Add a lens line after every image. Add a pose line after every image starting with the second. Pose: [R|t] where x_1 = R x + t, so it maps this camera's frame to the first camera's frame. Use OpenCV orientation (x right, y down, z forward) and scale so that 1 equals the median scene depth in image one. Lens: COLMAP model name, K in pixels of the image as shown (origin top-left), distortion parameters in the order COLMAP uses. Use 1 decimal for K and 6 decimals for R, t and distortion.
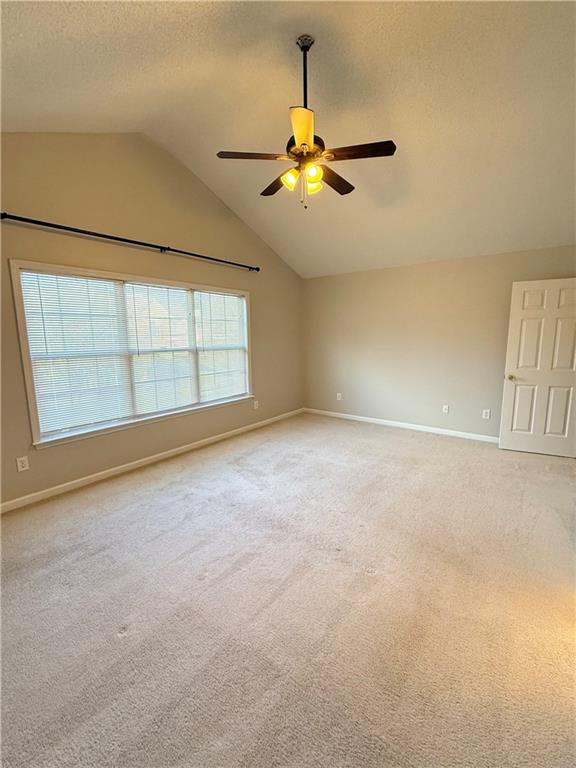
lens RADIAL K [[329.9, 0, 288.0], [0, 329.9, 384.0], [0, 0, 1]] dist [-0.004531, -0.000681]
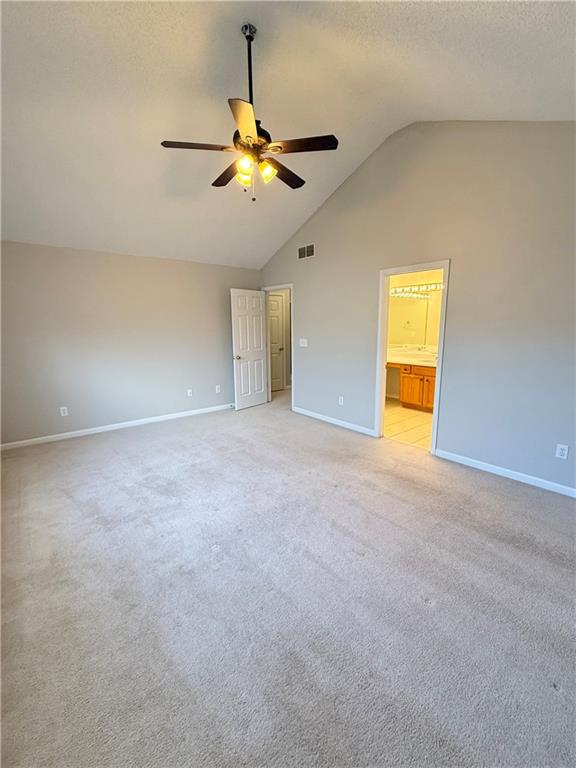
lens RADIAL K [[329.9, 0, 288.0], [0, 329.9, 384.0], [0, 0, 1]] dist [-0.004531, -0.000681]
pose [[0.242627, -0.168008, 0.955461, -0.659172], [0.153835, 0.979091, 0.133098, -0.067704], [-0.957845, 0.114690, 0.263400, 0.468127]]
